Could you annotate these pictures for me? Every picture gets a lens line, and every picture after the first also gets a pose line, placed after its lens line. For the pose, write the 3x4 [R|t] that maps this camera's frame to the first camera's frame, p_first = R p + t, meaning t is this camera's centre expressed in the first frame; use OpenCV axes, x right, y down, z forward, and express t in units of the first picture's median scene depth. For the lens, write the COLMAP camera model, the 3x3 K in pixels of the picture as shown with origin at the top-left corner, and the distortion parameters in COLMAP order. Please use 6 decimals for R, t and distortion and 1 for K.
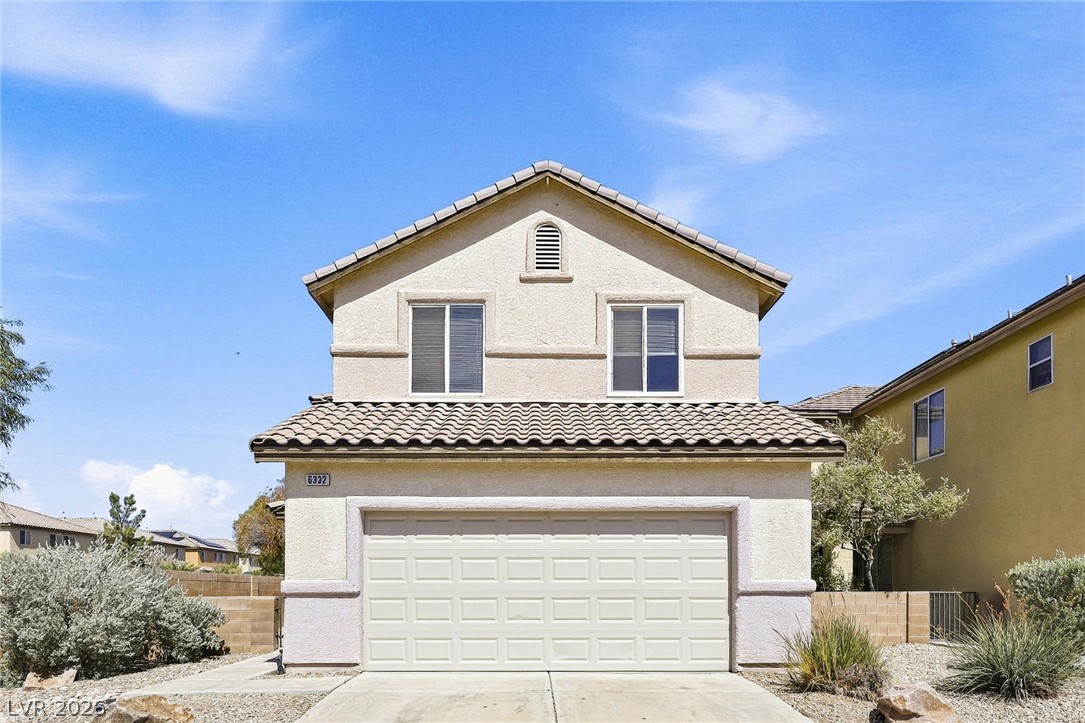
lens RADIAL K [[458.9, 0, 563.8], [0, 458.9, 359.7], [0, 0, 1]] dist [0.001555, -0.000546]
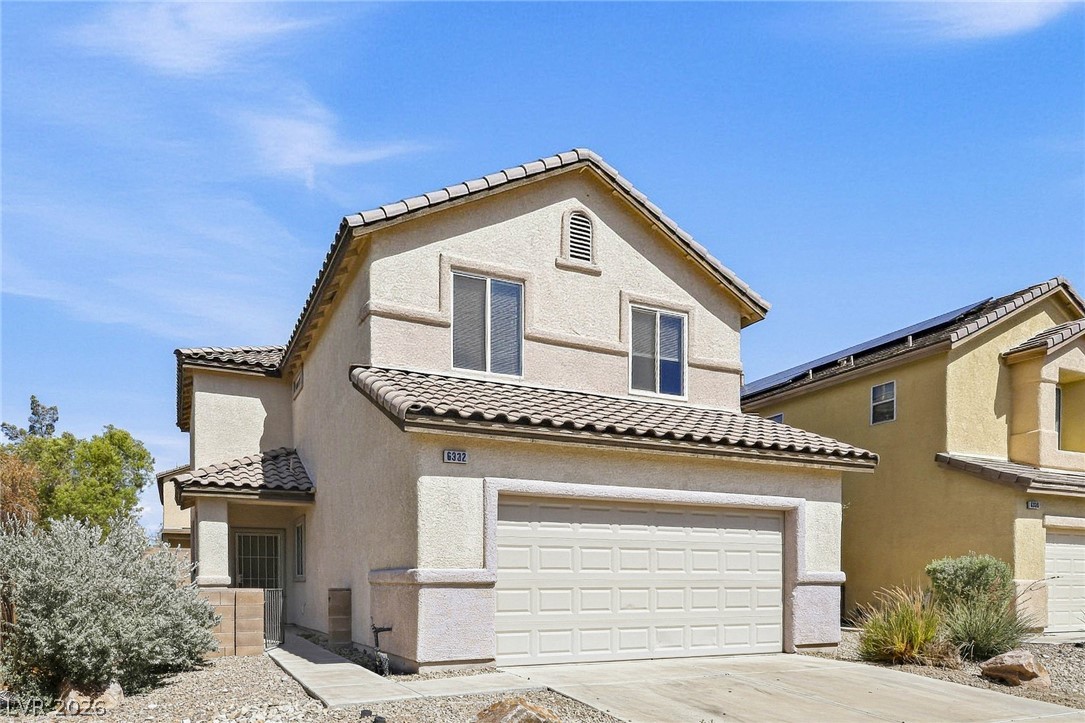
lens RADIAL K [[458.9, 0, 544.2], [0, 458.9, 363.1], [0, 0, 1]] dist [0.001555, -0.000546]
pose [[0.956411, 0.126283, 0.263308, -0.377499], [-0.132312, 0.991194, 0.005215, 0.033149], [-0.260331, -0.039827, 0.964698, 0.064504]]
